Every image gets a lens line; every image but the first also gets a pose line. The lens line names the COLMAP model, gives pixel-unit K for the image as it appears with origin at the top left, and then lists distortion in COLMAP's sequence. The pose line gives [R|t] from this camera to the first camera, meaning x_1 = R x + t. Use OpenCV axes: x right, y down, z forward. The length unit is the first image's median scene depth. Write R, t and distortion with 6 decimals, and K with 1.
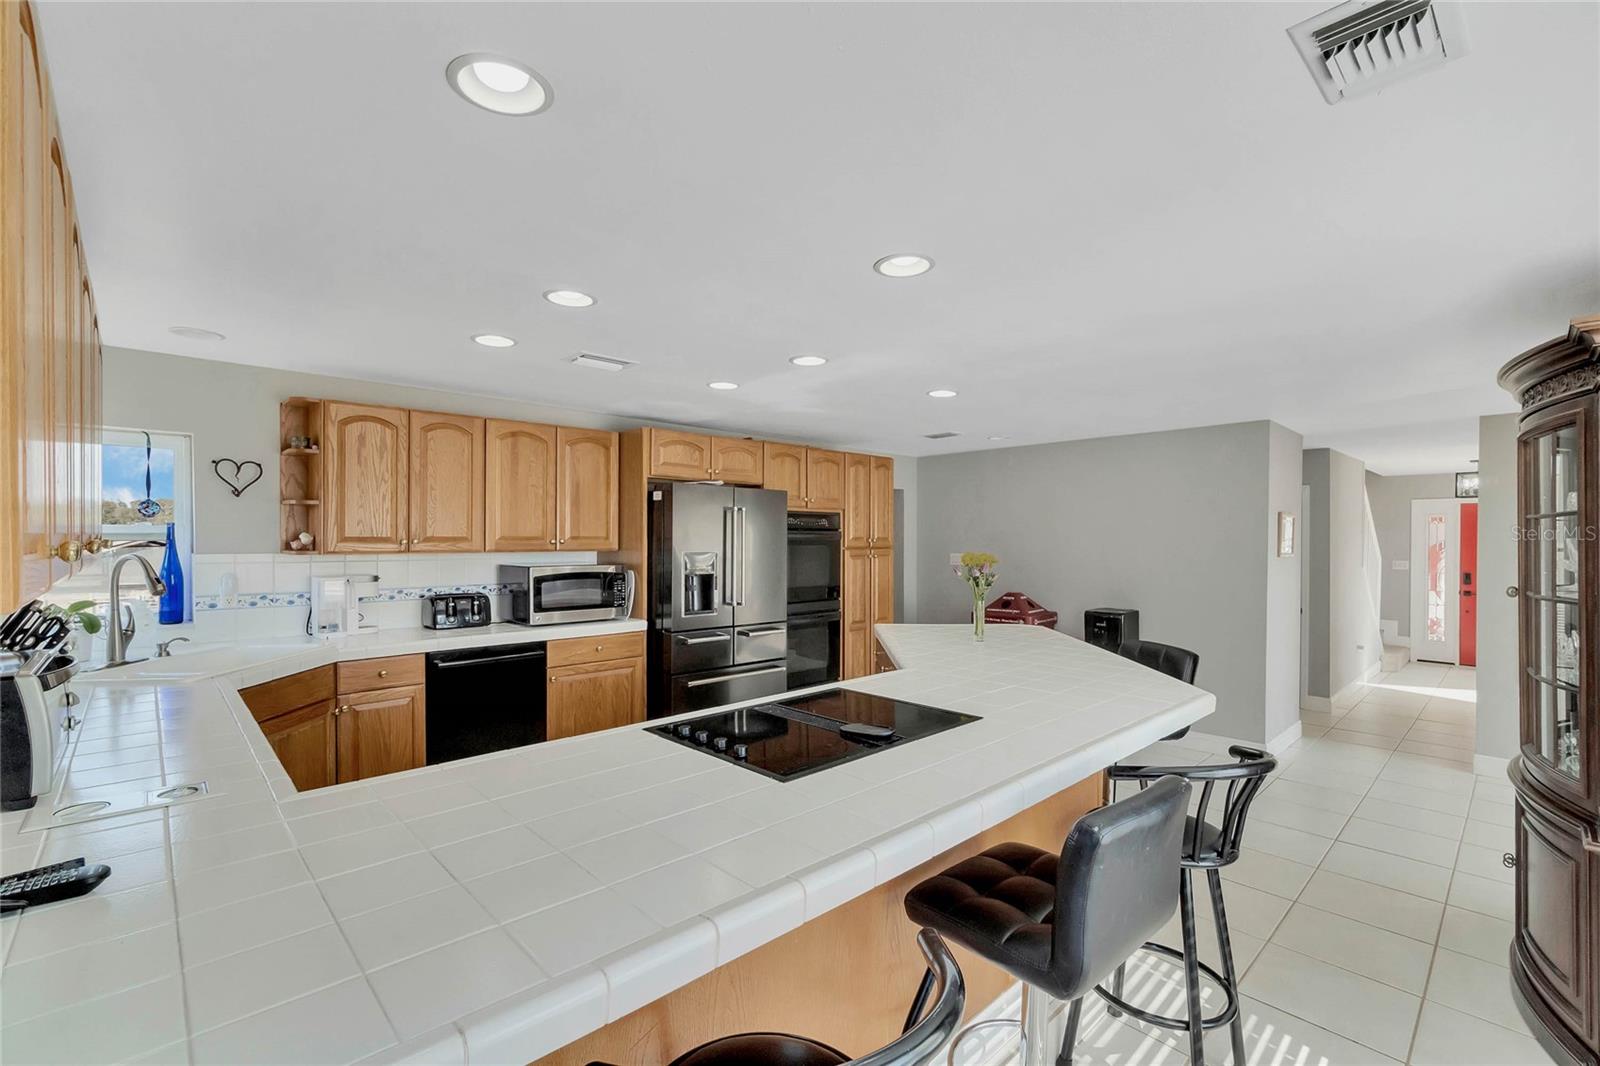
lens RADIAL K [[706.2, 0, 797.0], [0, 706.2, 536.3], [0, 0, 1]] dist [-0.007807, 0.000763]
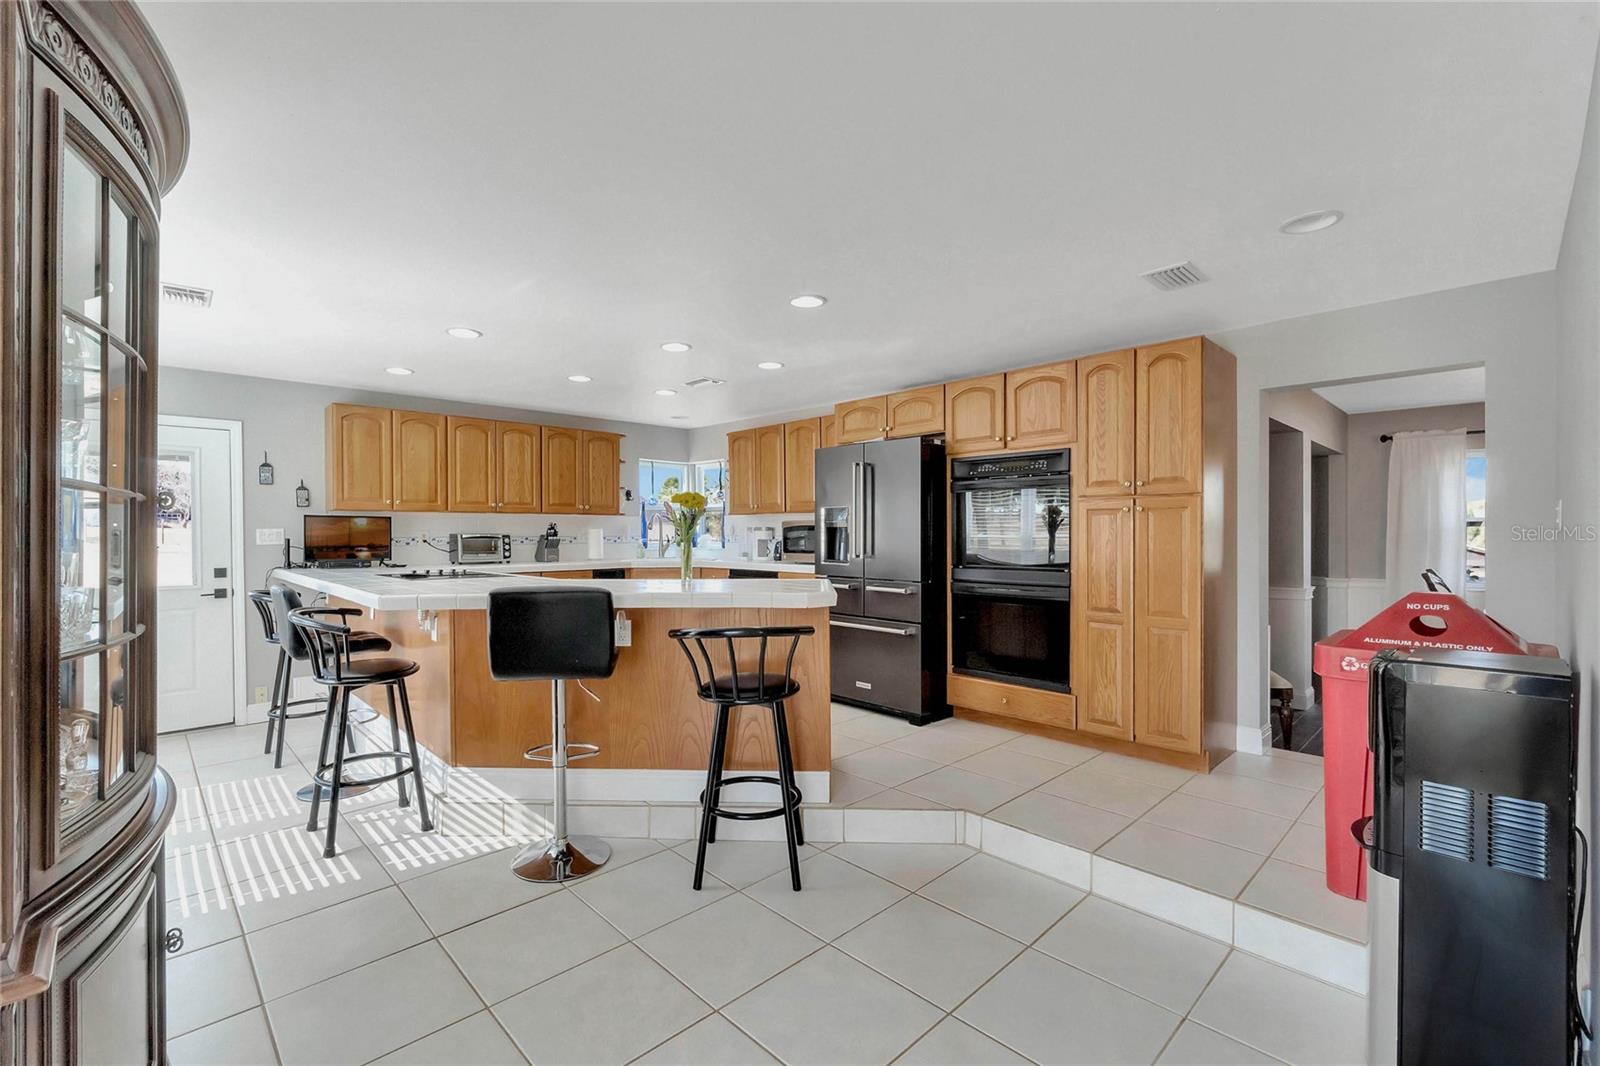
lens RADIAL K [[706.2, 0, 816.5], [0, 706.2, 539.8], [0, 0, 1]] dist [-0.007807, 0.000763]
pose [[0.020043, 0.005746, -0.999783, 1.091768], [0.004352, 0.999974, 0.005834, 0.075472], [0.999790, -0.004468, 0.020017, 1.065213]]
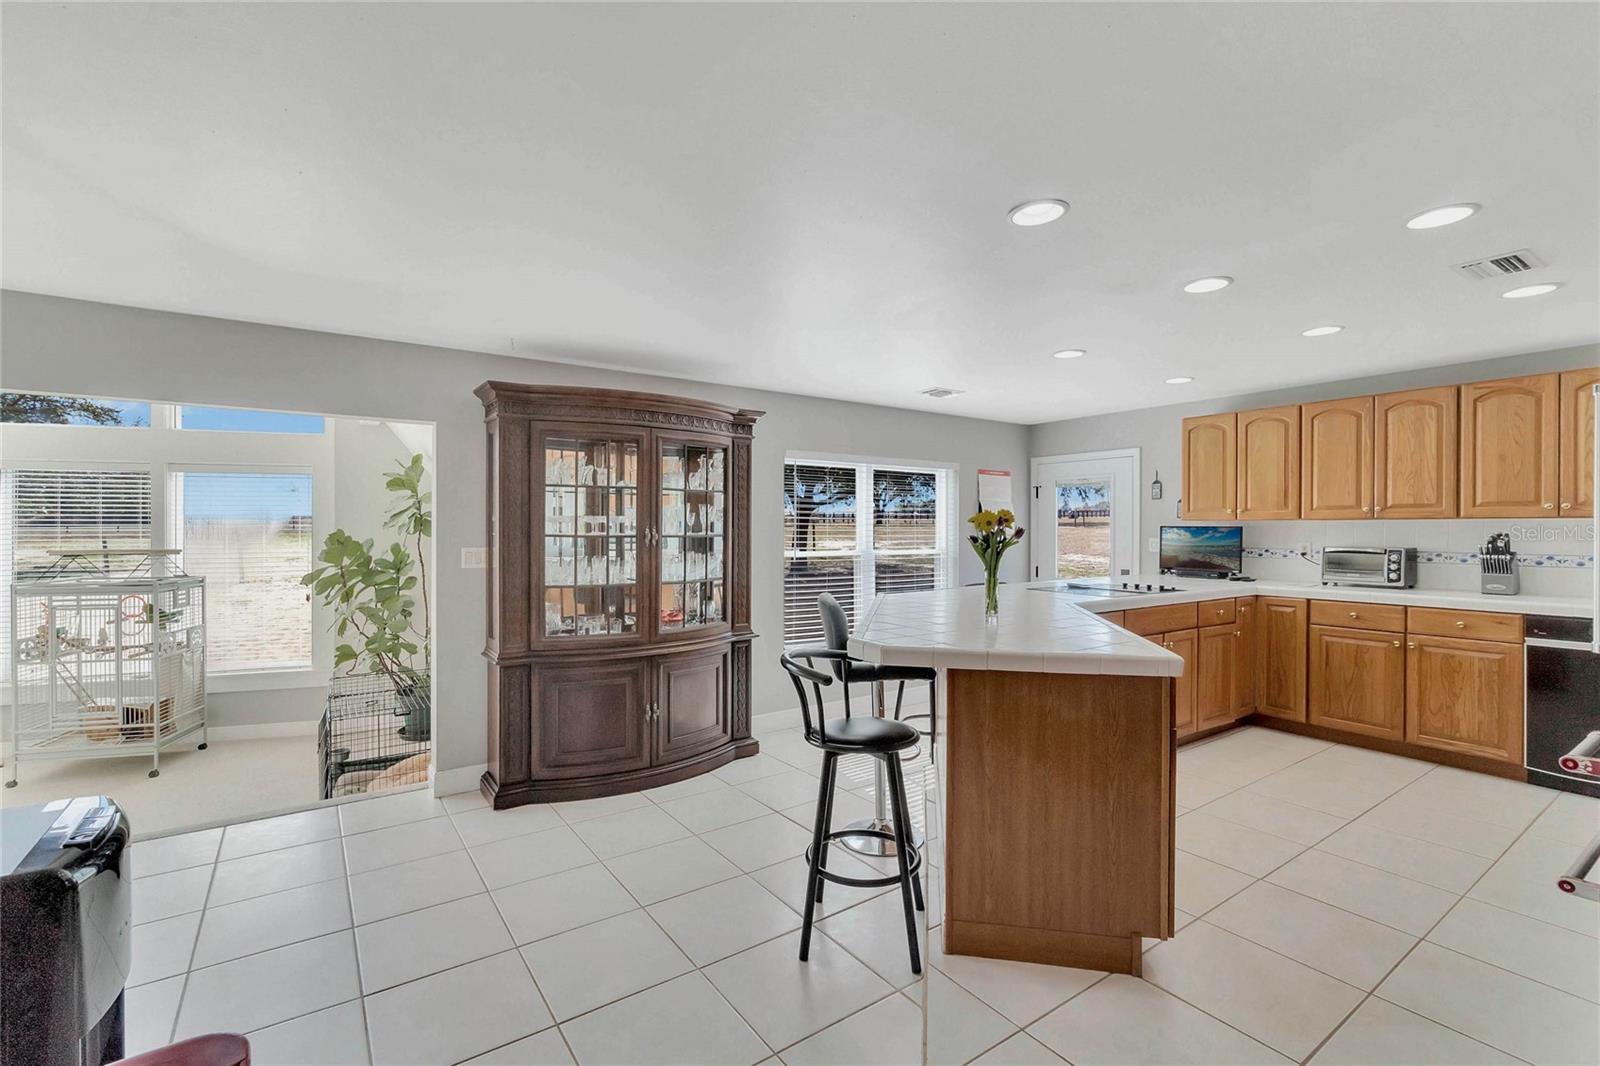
lens RADIAL K [[706.2, 0, 813.4], [0, 706.2, 526.4], [0, 0, 1]] dist [-0.007807, 0.000763]
pose [[-0.992827, -0.002961, 0.119527, 0.337766], [-0.003205, 0.999993, -0.001849, 0.040045], [-0.119520, -0.002219, -0.992829, 1.606070]]
